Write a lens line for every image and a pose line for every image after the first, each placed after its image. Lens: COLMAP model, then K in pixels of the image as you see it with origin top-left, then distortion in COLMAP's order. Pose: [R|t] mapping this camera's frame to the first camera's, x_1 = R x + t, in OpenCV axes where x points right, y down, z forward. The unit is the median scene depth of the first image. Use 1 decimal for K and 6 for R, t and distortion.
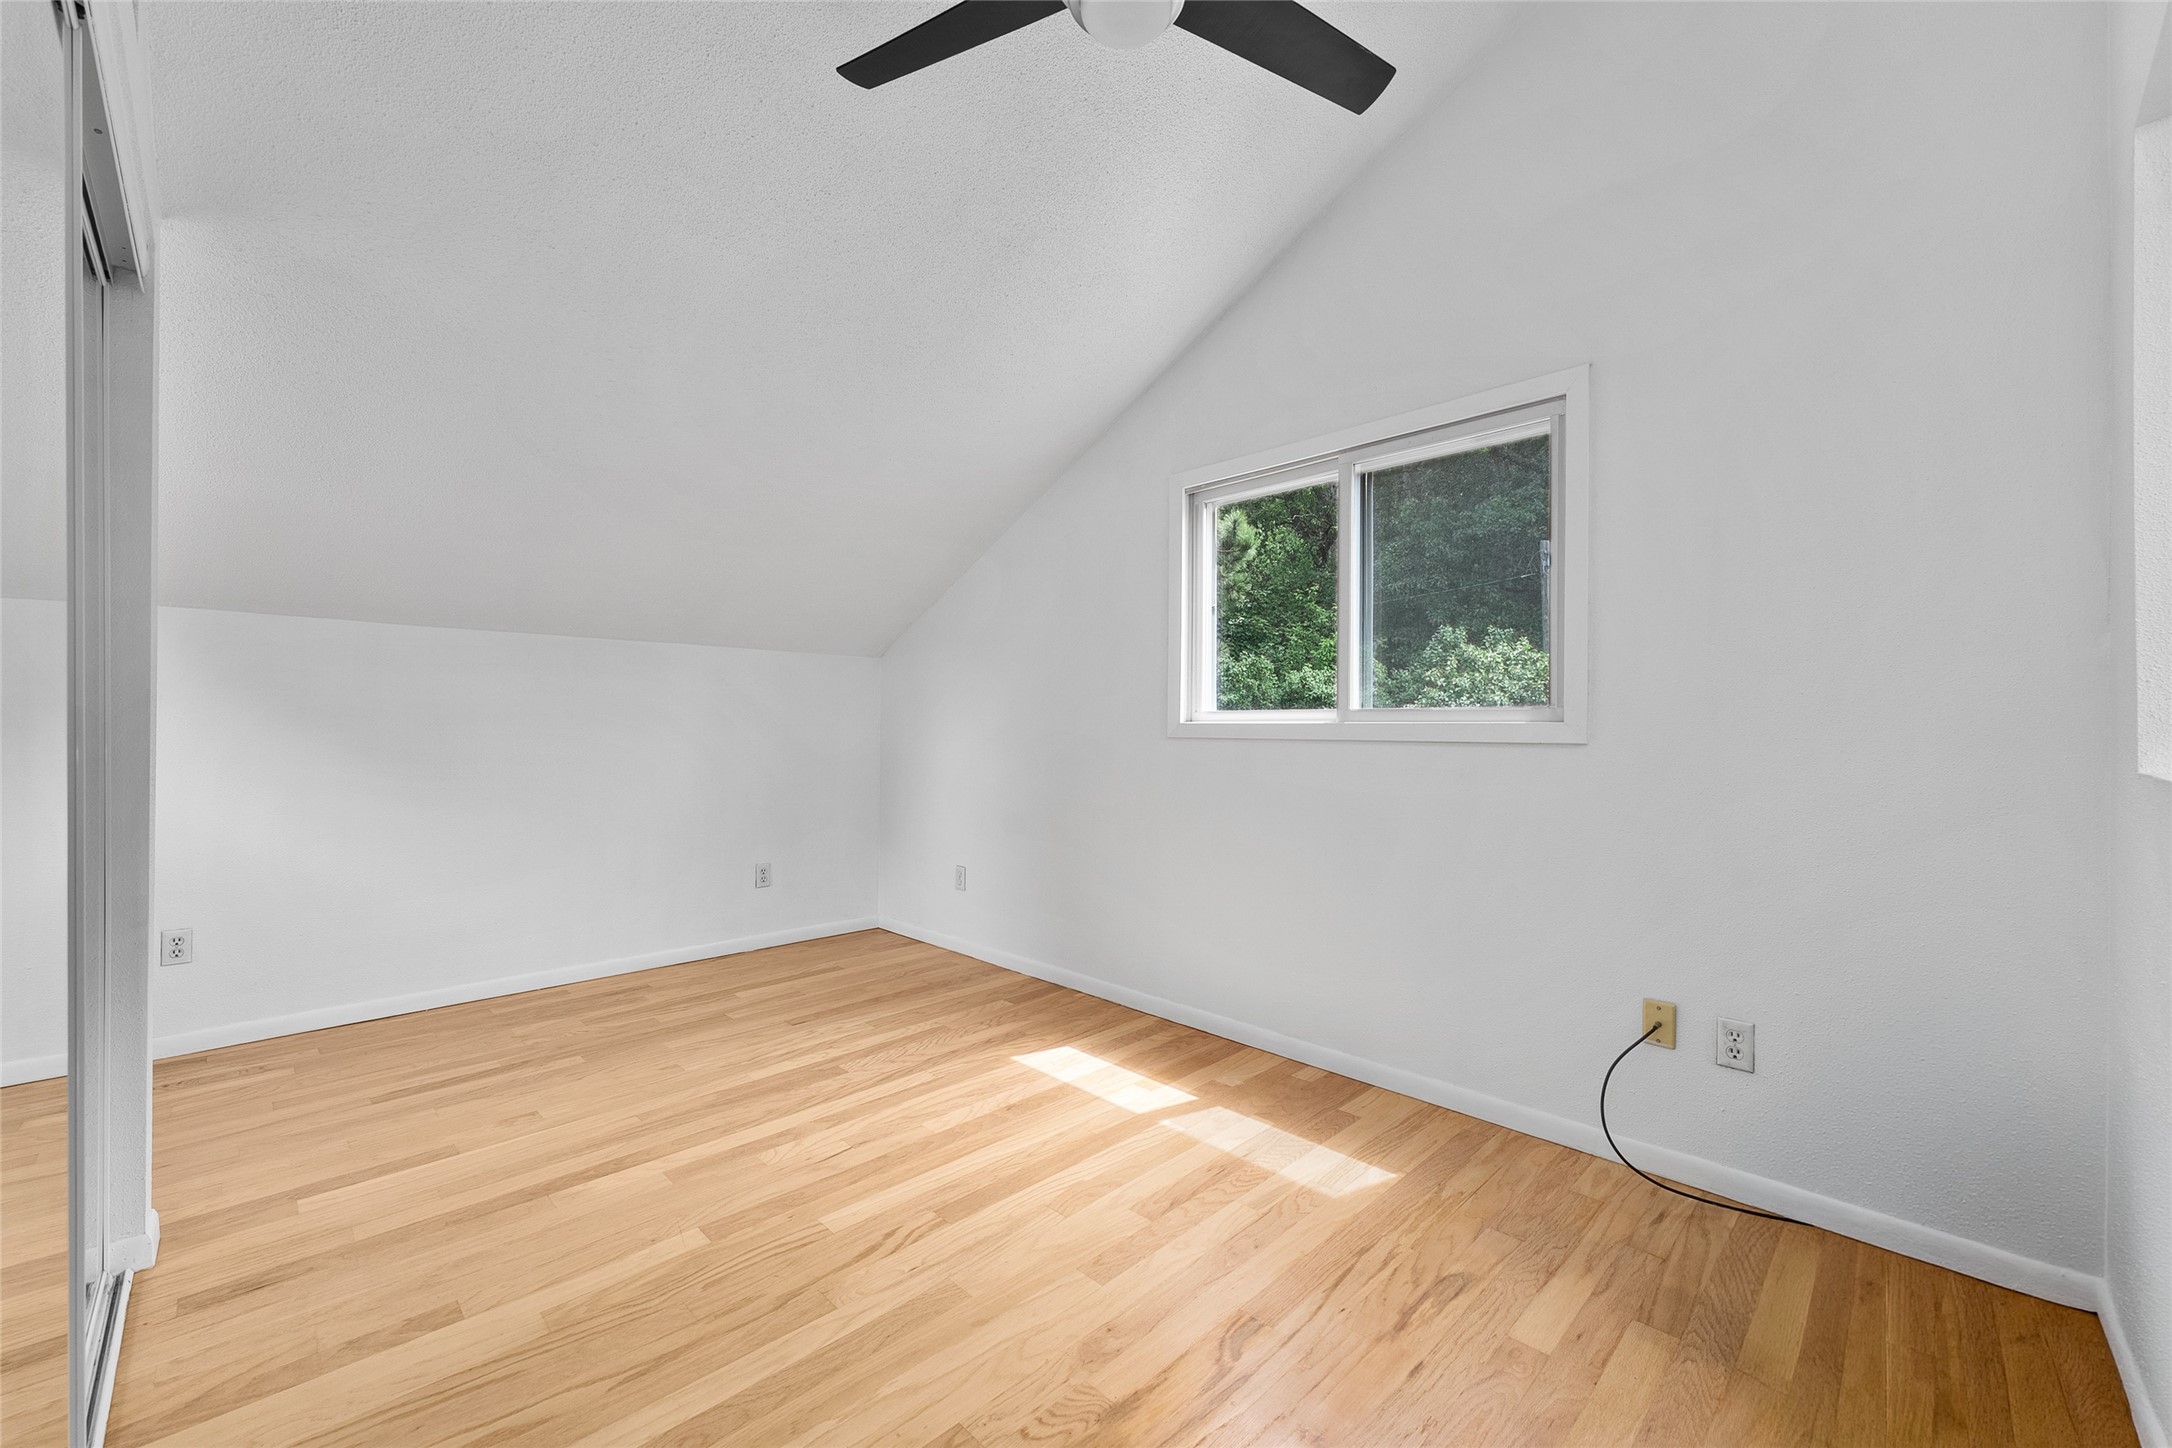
lens RADIAL K [[874.6, 0, 1086.0], [0, 874.6, 724.0], [0, 0, 1]] dist [-0.000307, -0.000212]
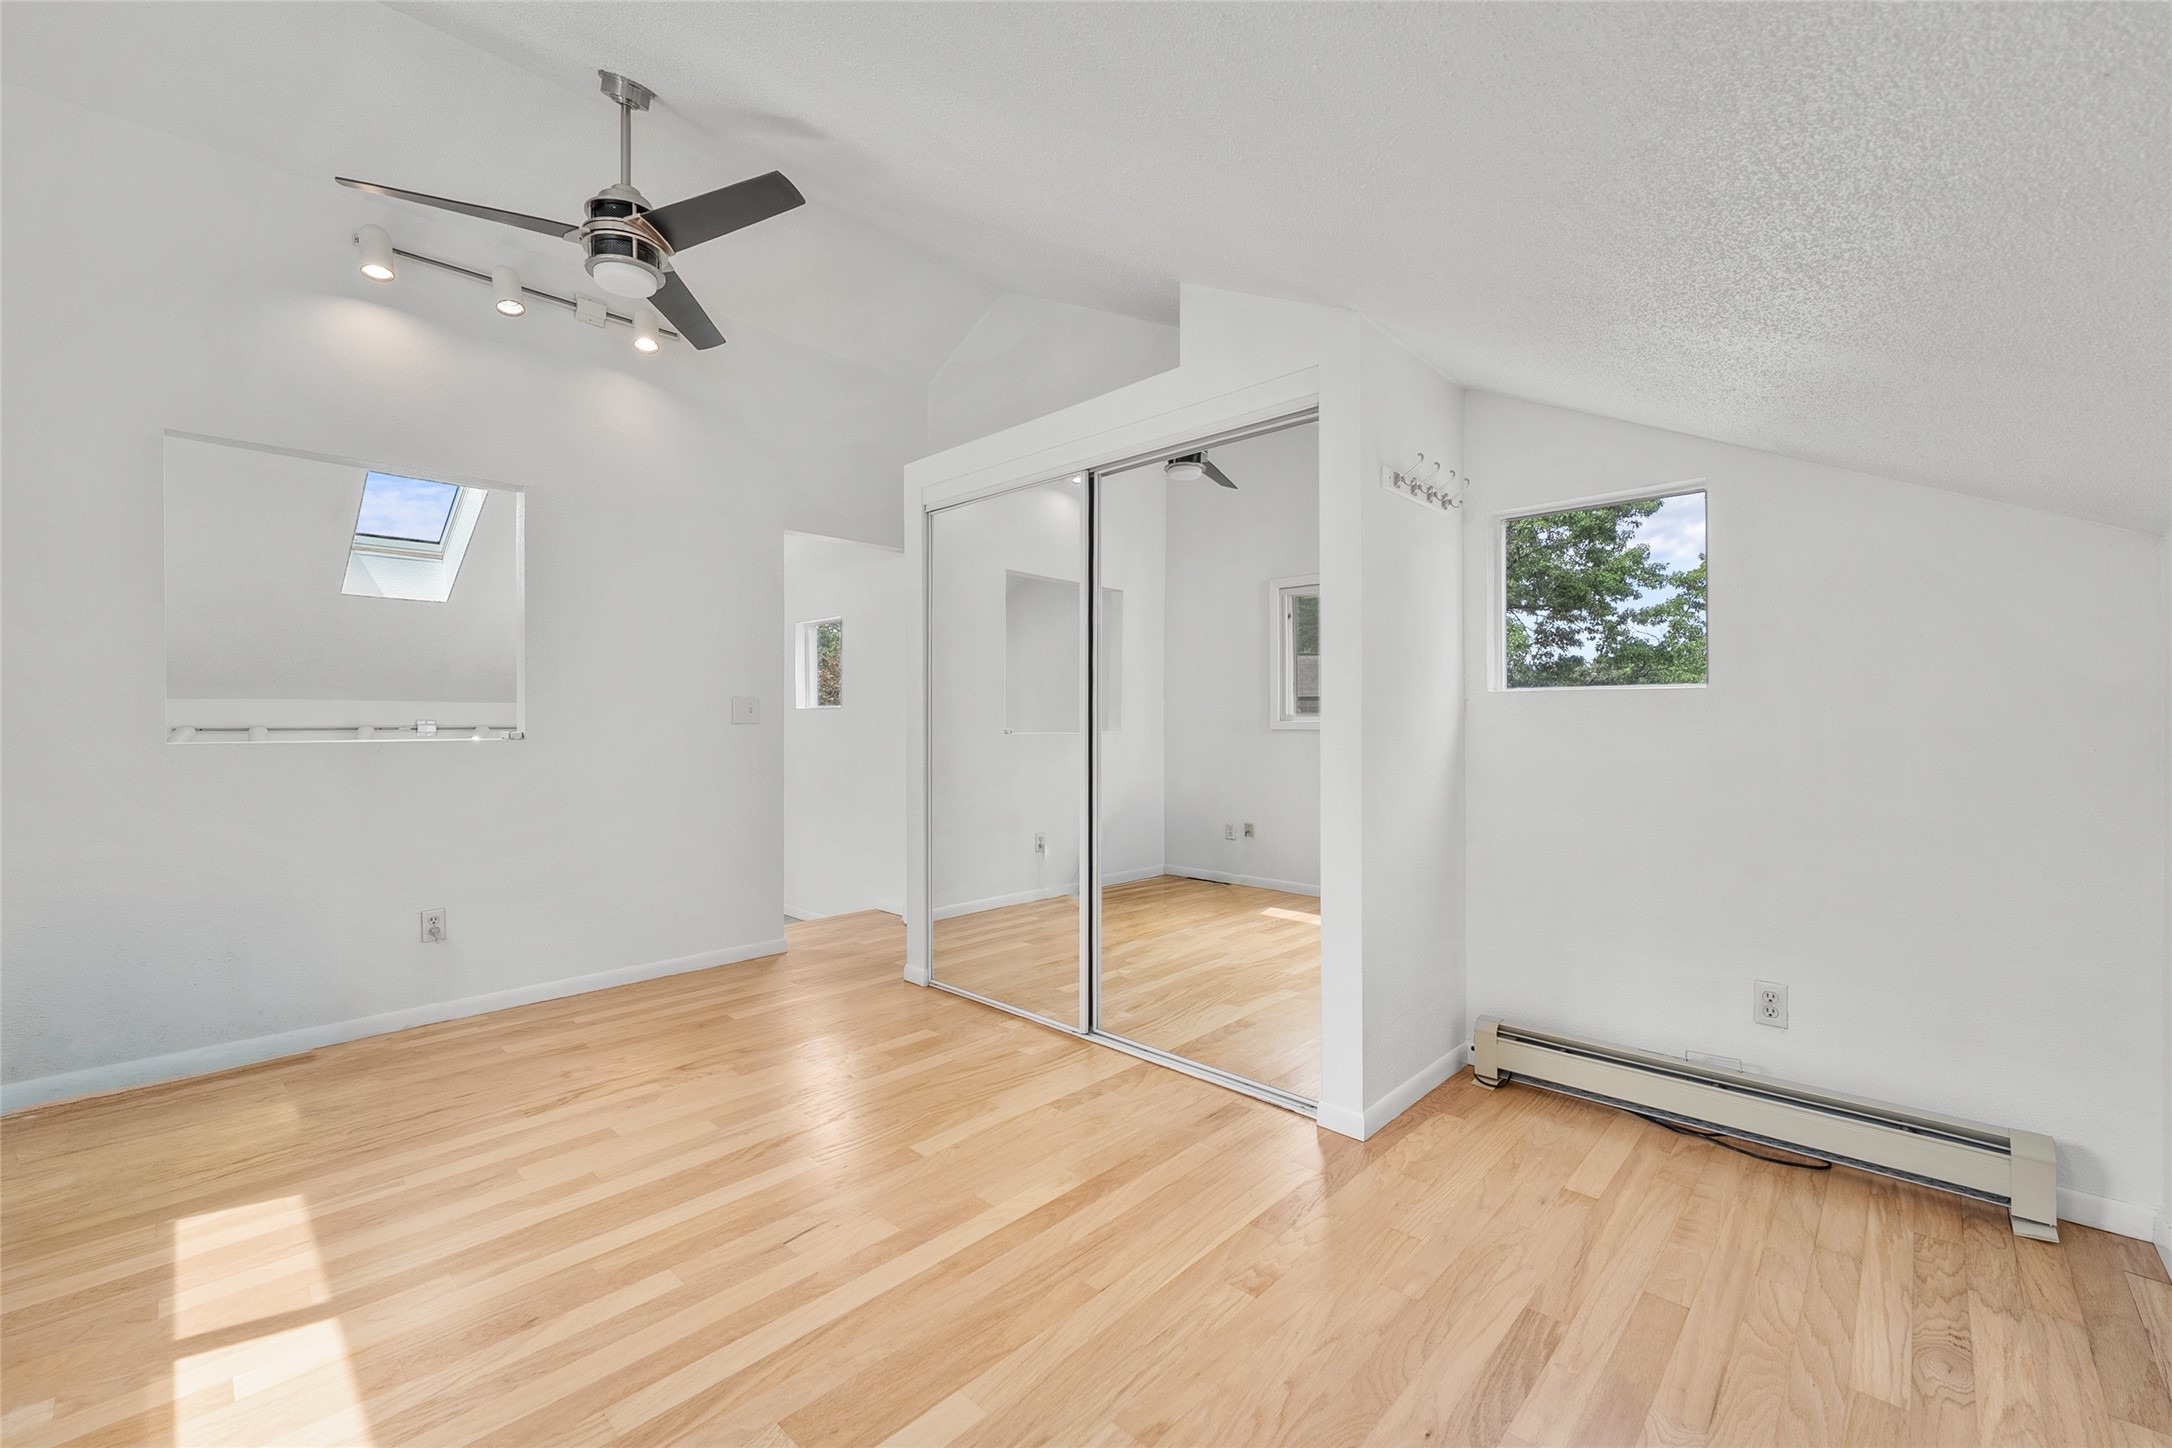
lens RADIAL K [[874.6, 0, 1086.0], [0, 874.6, 724.0], [0, 0, 1]] dist [-0.000307, -0.000212]
pose [[-0.999488, 0.000060, -0.031993, -0.521998], [0.000055, 1.000000, 0.000171, 0.004373], [0.031993, 0.000170, -0.999488, 1.821812]]
